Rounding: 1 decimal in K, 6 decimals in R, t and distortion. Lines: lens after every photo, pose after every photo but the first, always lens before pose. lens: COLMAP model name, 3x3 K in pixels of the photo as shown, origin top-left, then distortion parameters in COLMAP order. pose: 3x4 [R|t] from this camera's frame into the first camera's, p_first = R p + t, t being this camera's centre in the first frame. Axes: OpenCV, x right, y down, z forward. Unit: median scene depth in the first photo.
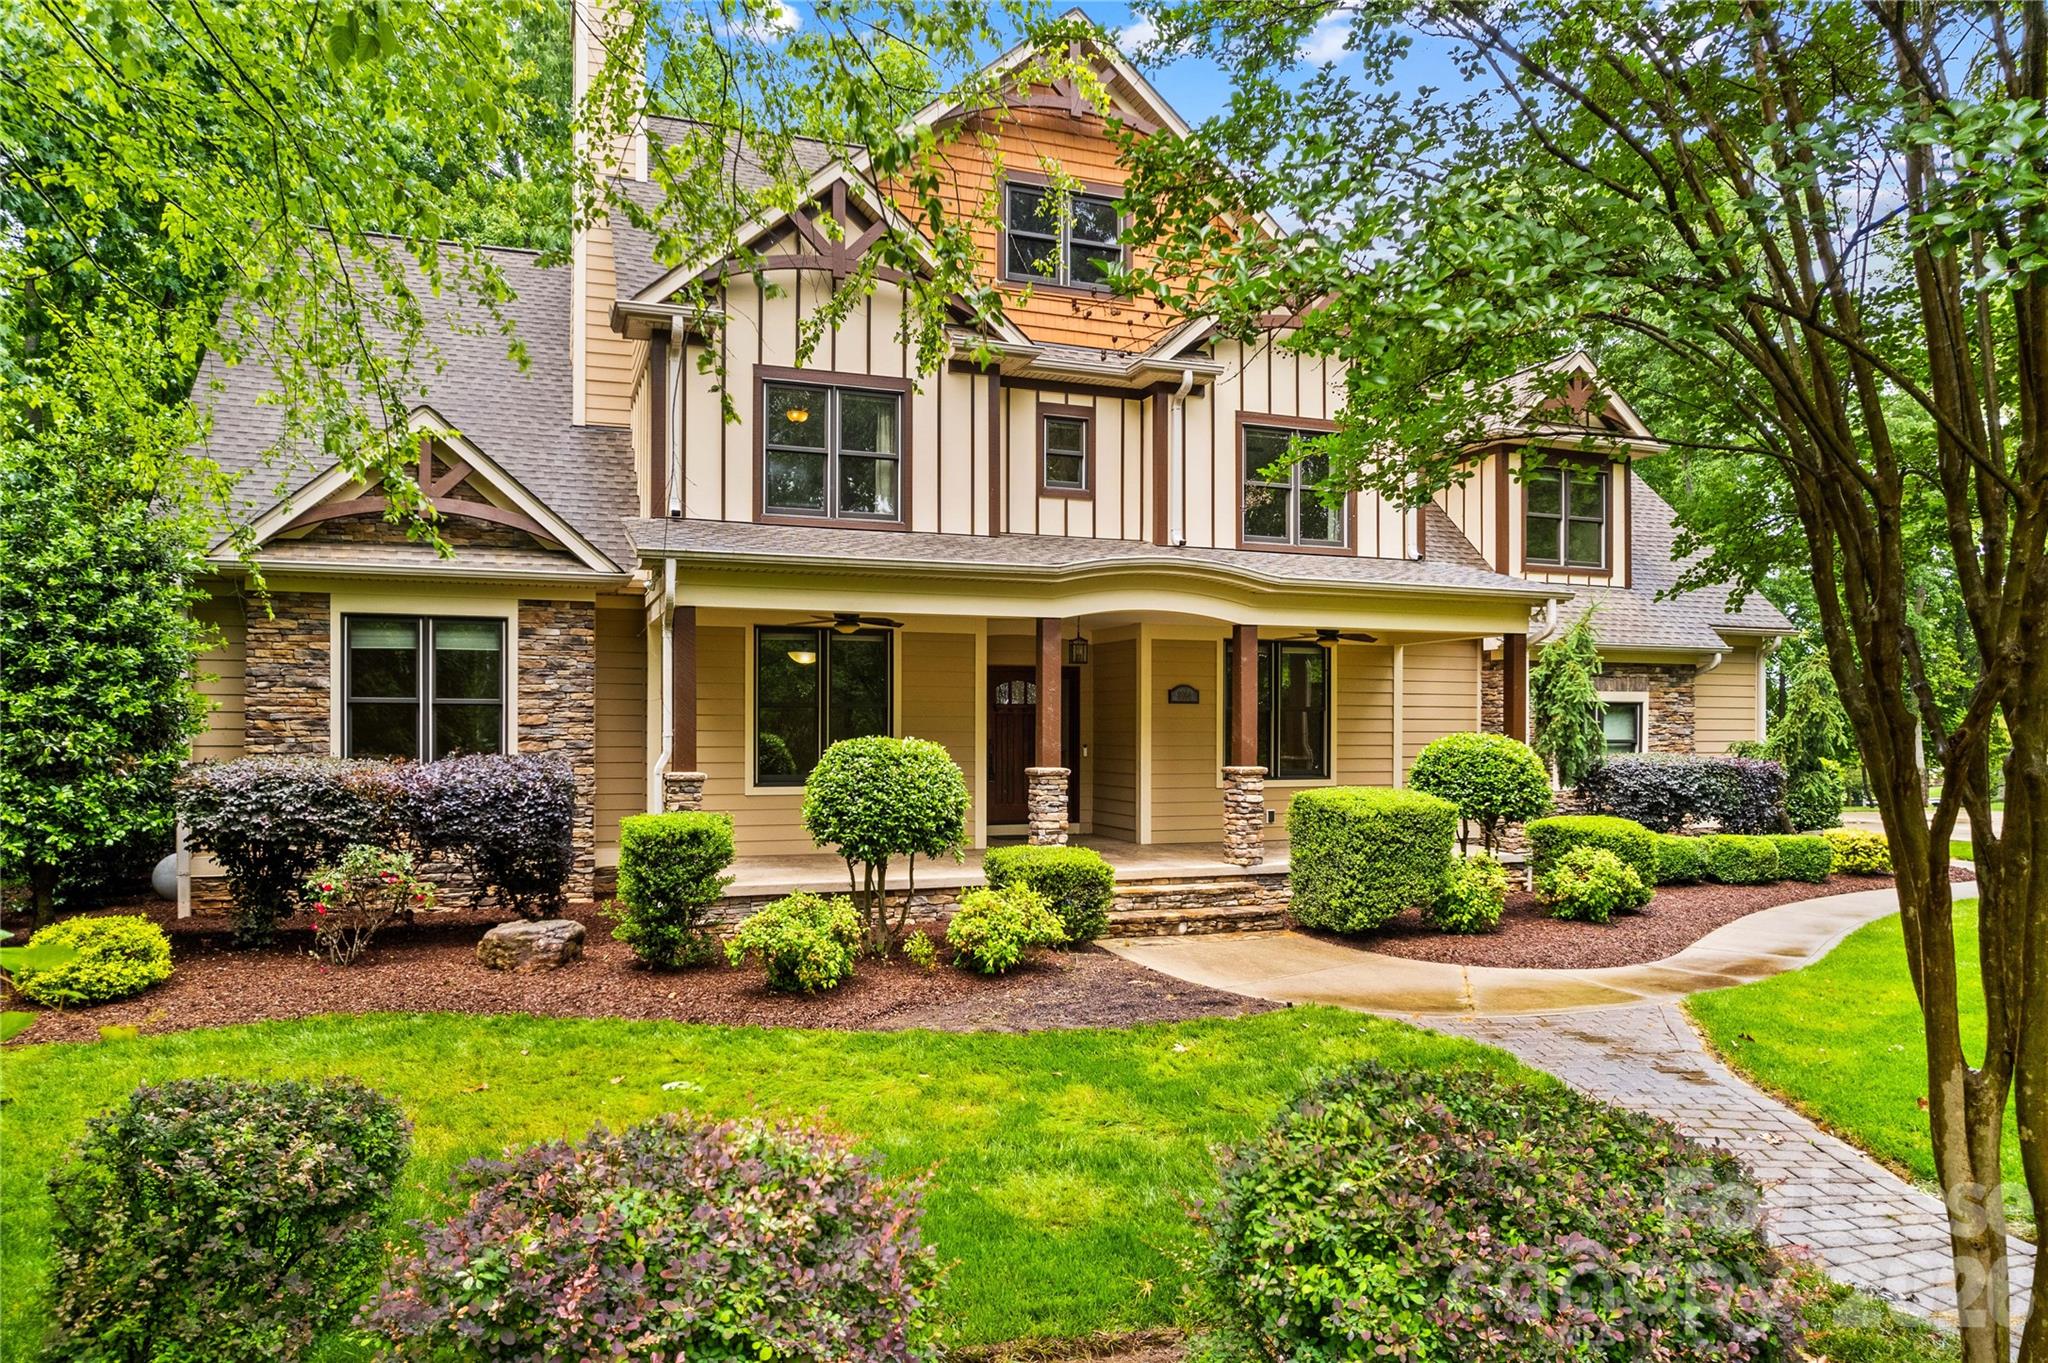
lens RADIAL K [[1262.2, 0, 1024.0], [0, 1262.2, 681.5], [0, 0, 1]] dist [-0.021062, 0.001041]
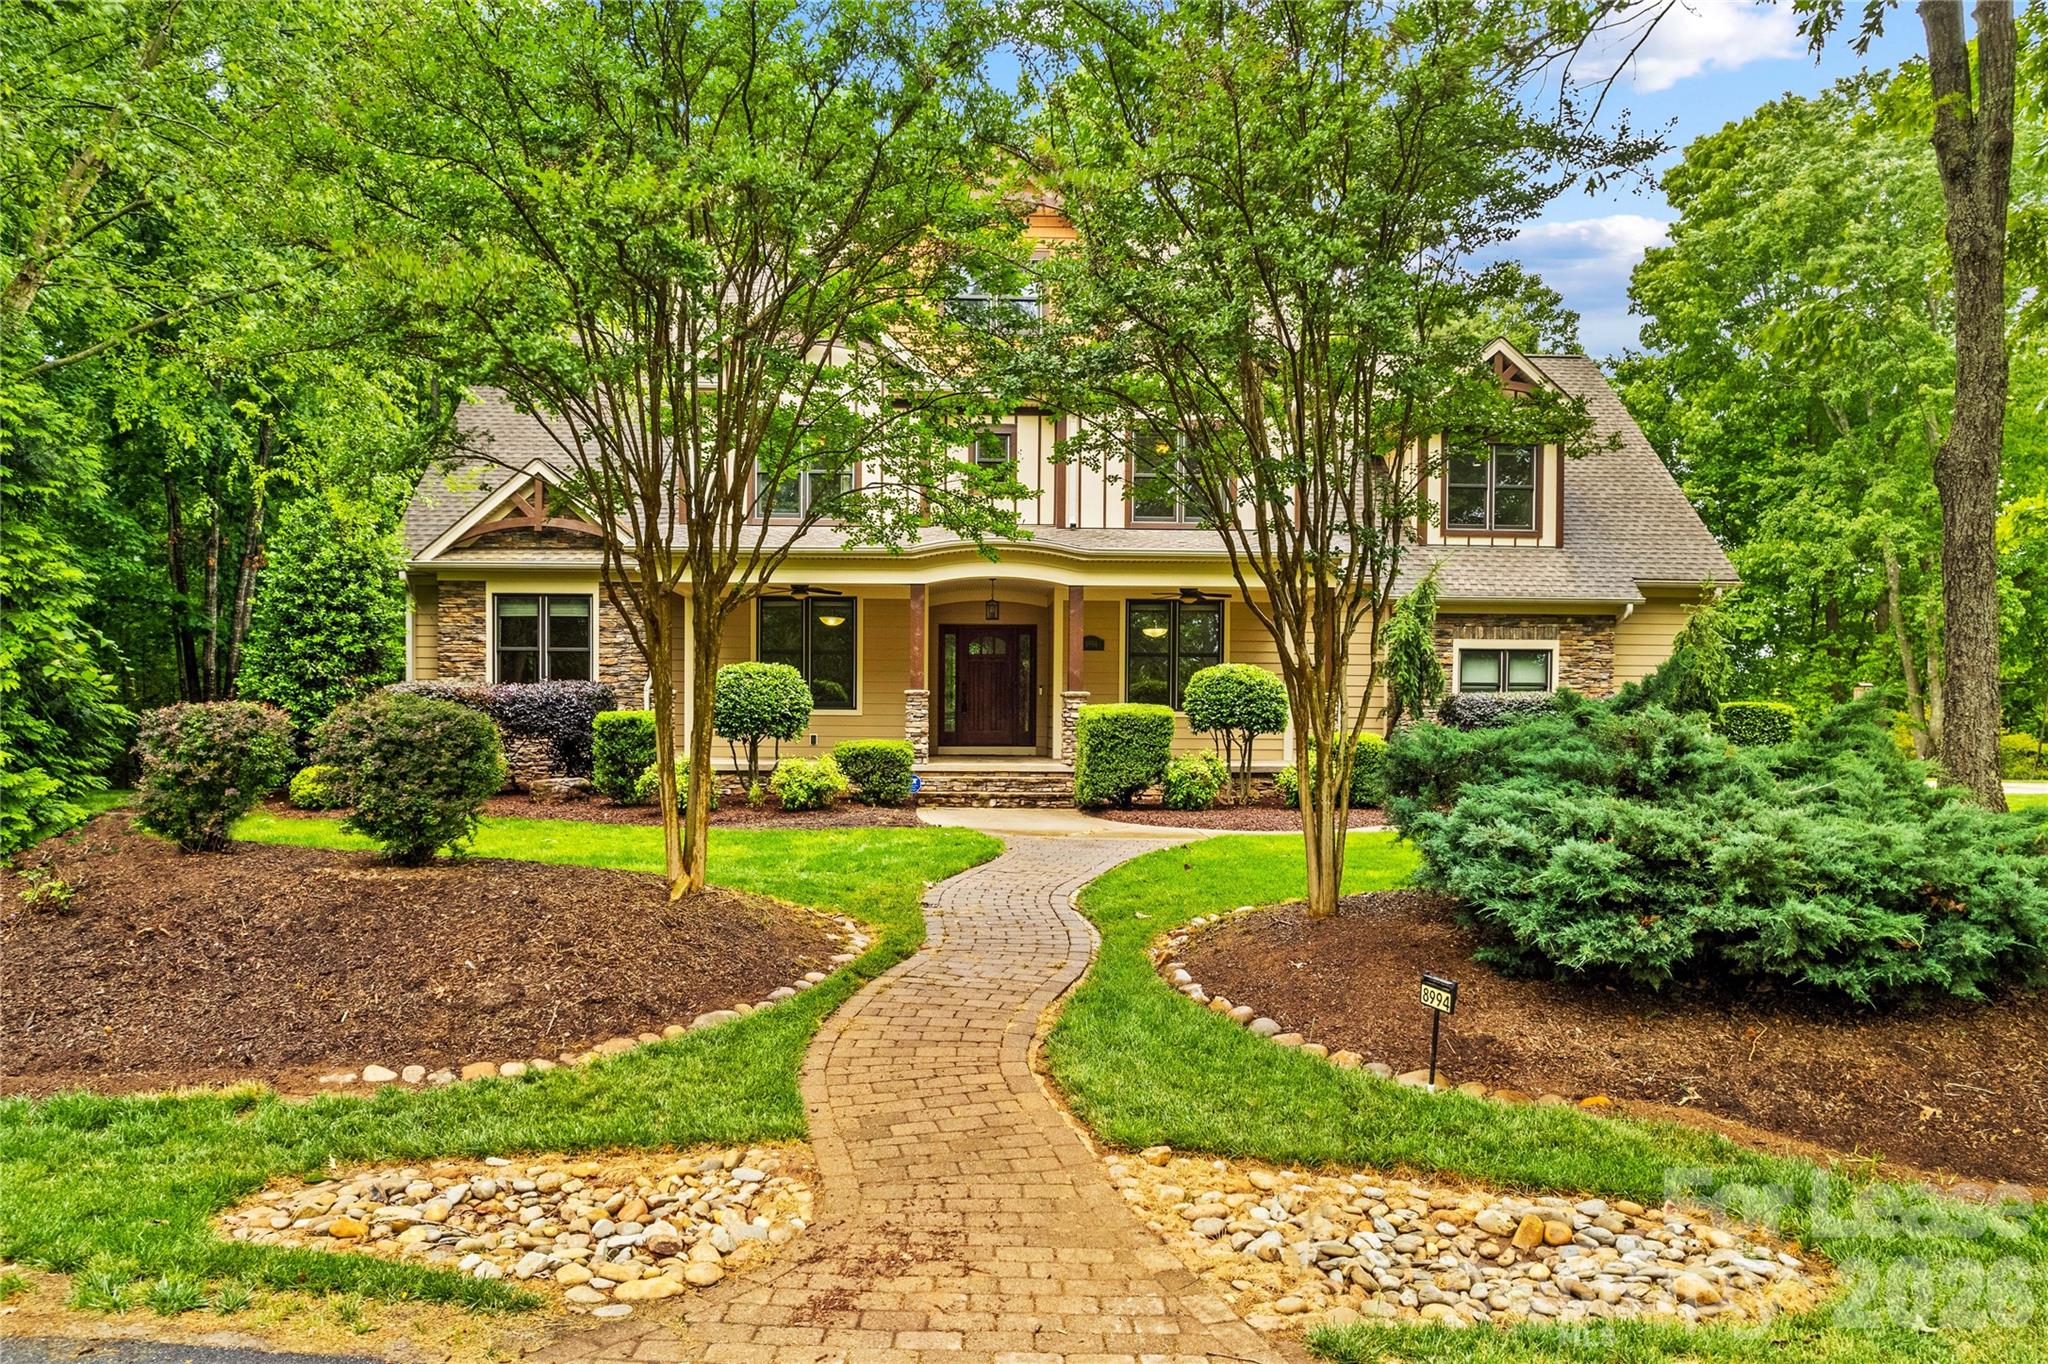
lens RADIAL K [[1323.7, 0, 1024.0], [0, 1323.7, 682.0], [0, 0, 1]] dist [-0.038157, -0.000786]
pose [[0.955111, -0.006190, -0.296182, 0.588797], [0.007901, 0.999958, 0.004578, 0.054996], [0.296141, -0.006712, 0.955121, -0.384357]]
